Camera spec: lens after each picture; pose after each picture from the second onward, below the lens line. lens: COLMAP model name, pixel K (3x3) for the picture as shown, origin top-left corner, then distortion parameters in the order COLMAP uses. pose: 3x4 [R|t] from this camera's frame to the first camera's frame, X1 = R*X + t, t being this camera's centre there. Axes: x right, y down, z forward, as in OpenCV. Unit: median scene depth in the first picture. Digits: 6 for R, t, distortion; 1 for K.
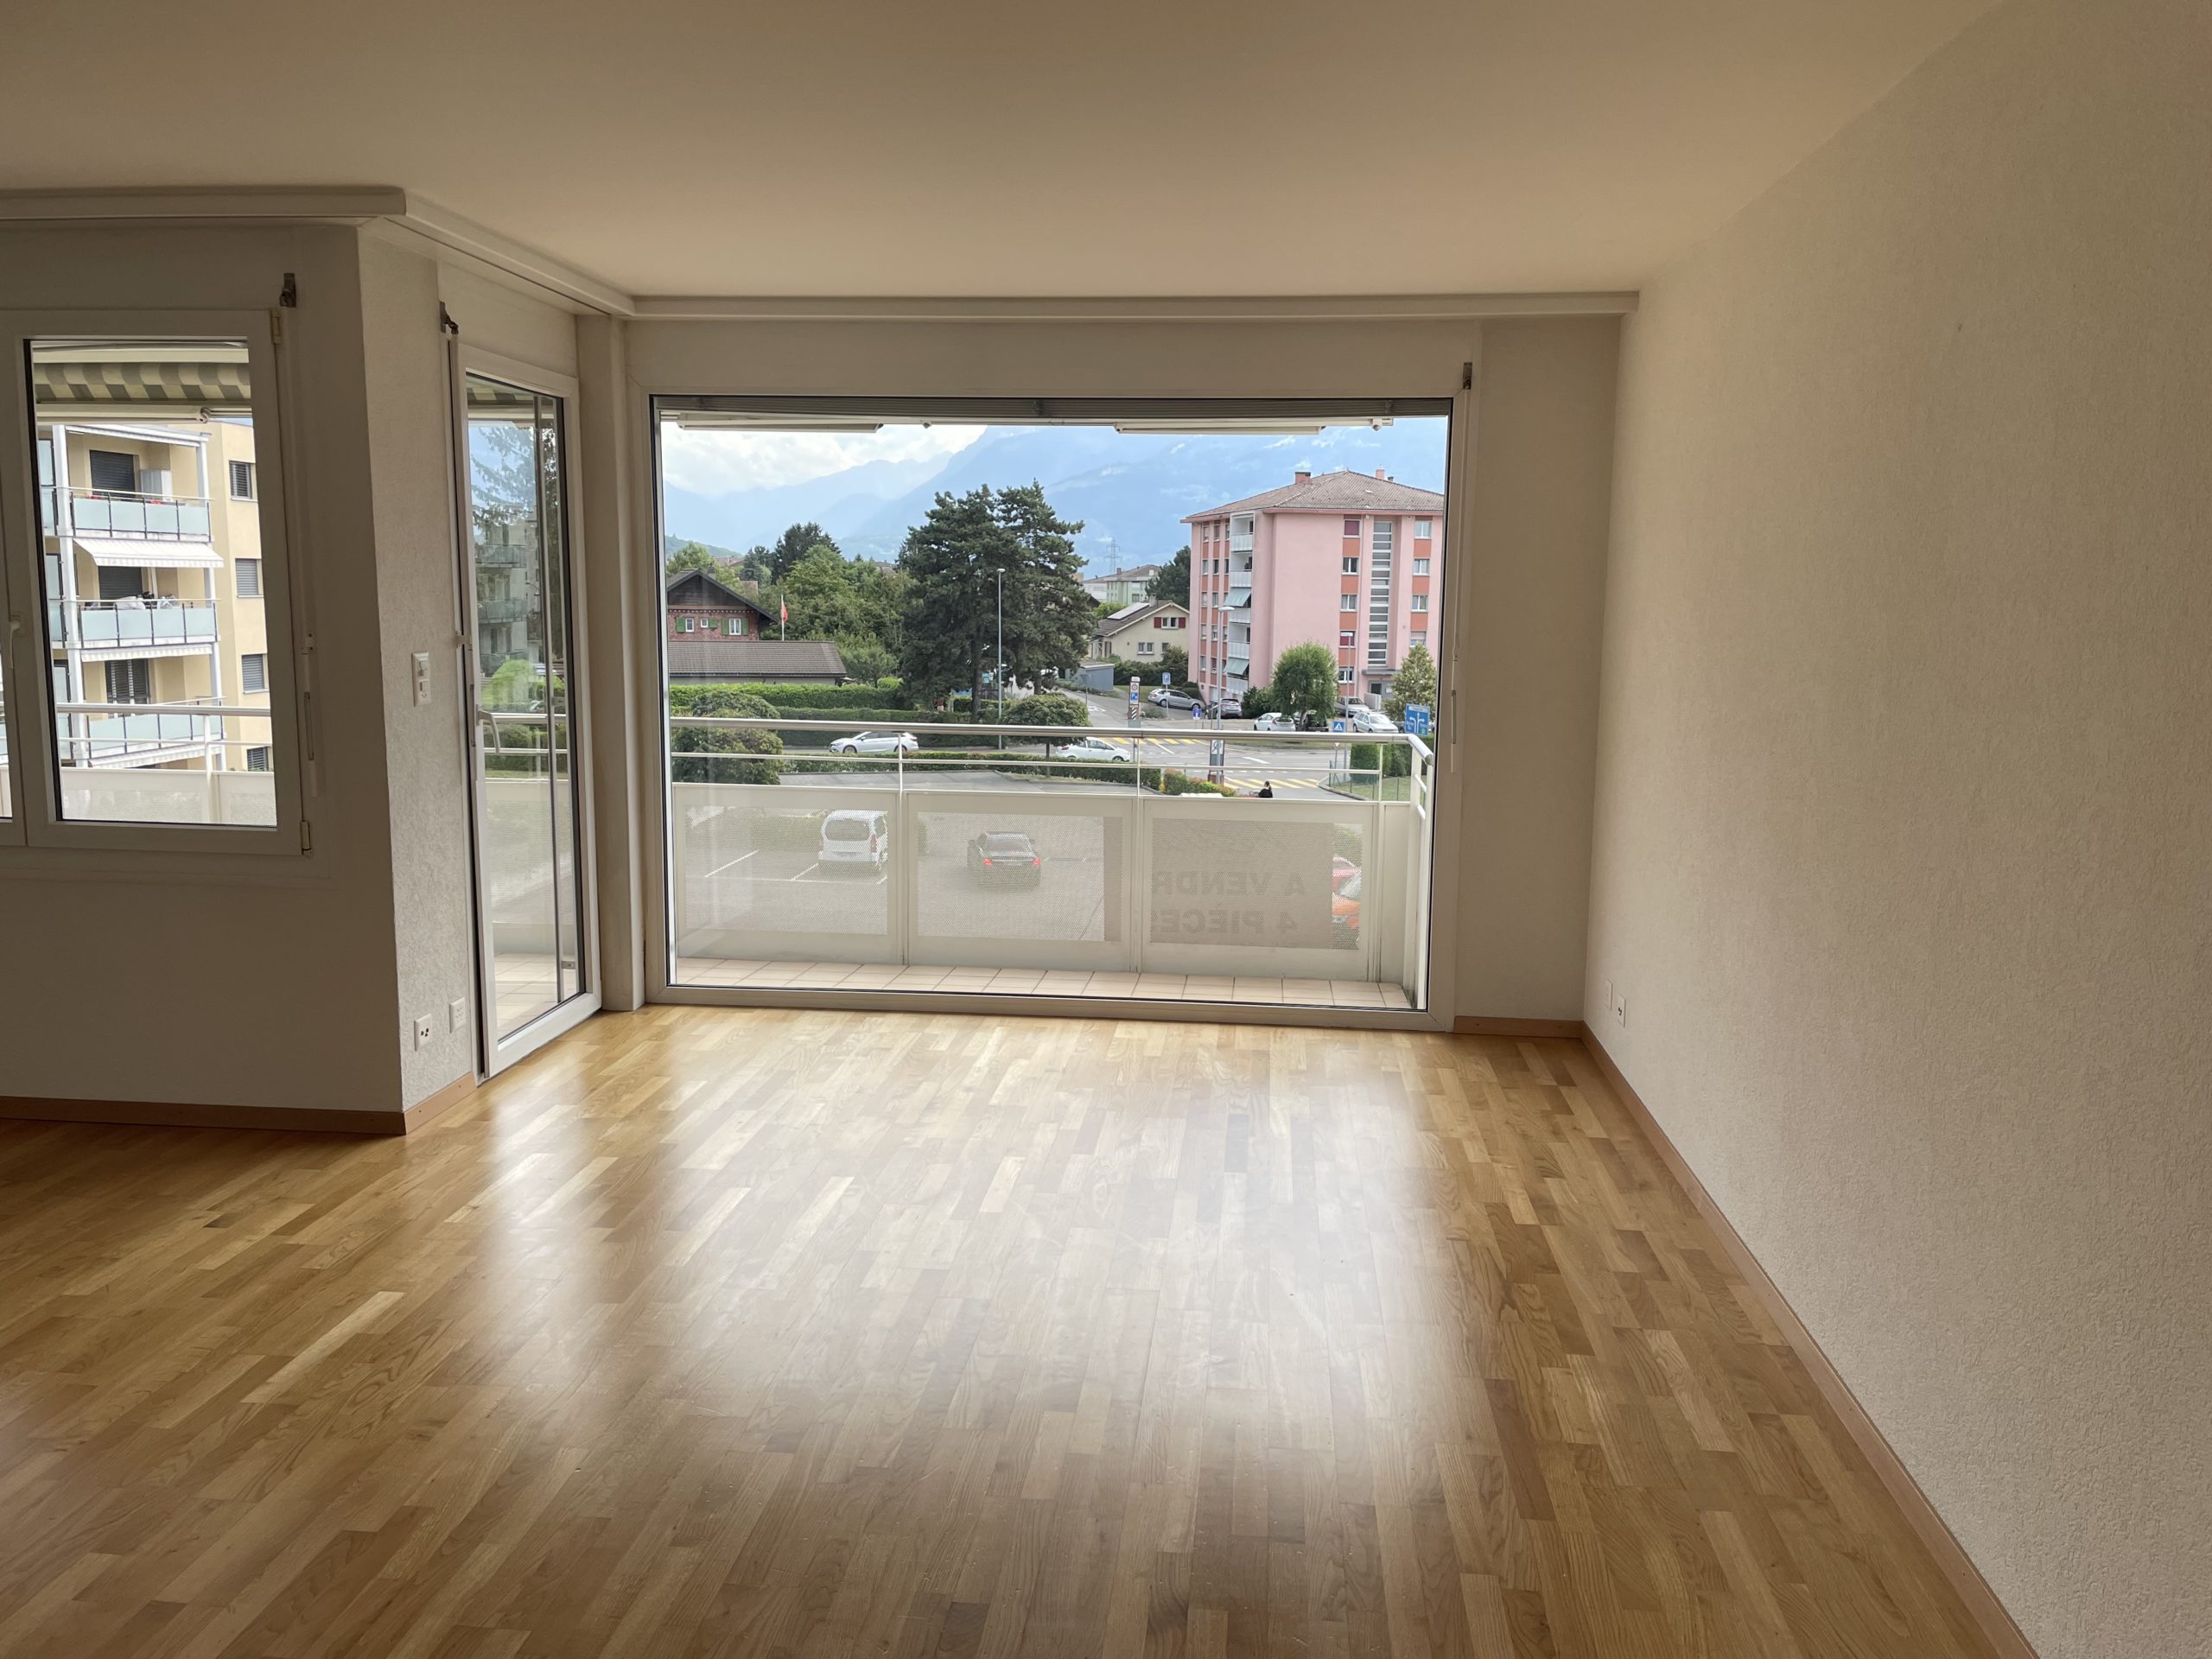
lens RADIAL K [[1660.6, 0, 1129.9], [0, 1660.6, 823.1], [0, 0, 1]] dist [0.099495, -0.131547]
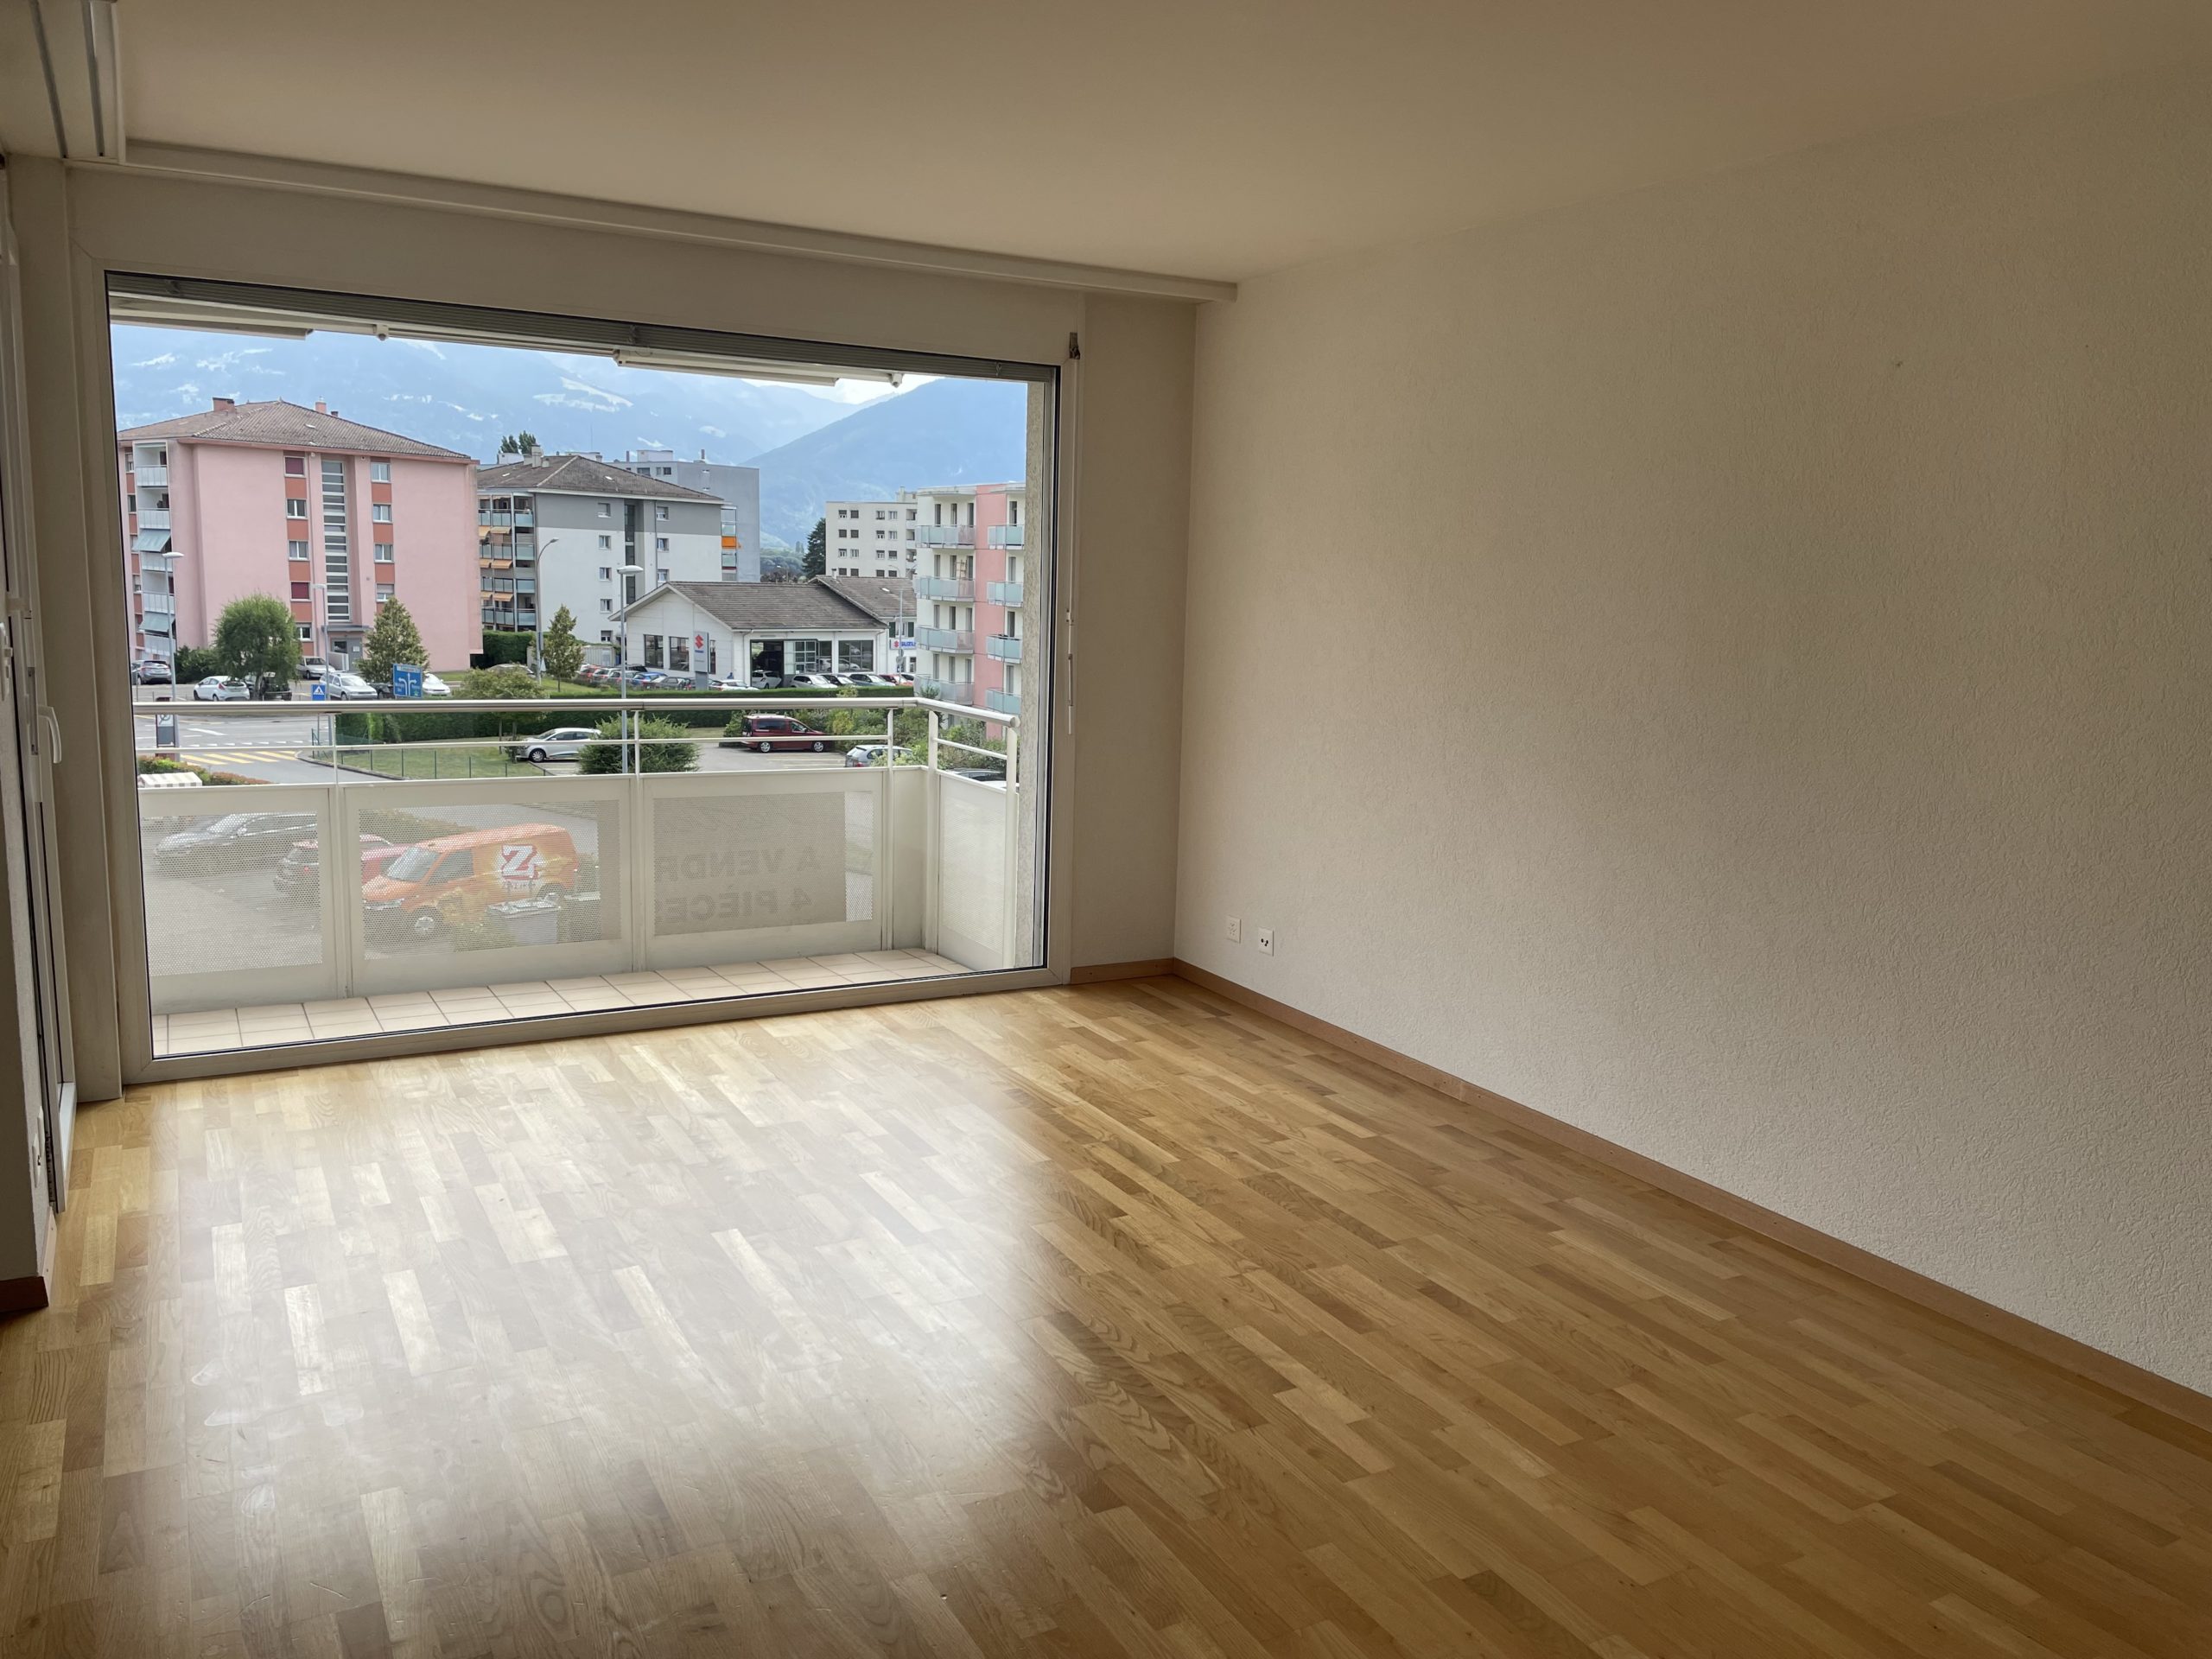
lens RADIAL K [[1660.6, 0, 1129.9], [0, 1660.6, 823.1], [0, 0, 1]] dist [0.099495, -0.131547]
pose [[0.824640, -0.072947, 0.560934, -0.375426], [0.058426, 0.997330, 0.043806, -0.018767], [-0.562632, -0.003351, 0.826701, 0.136111]]
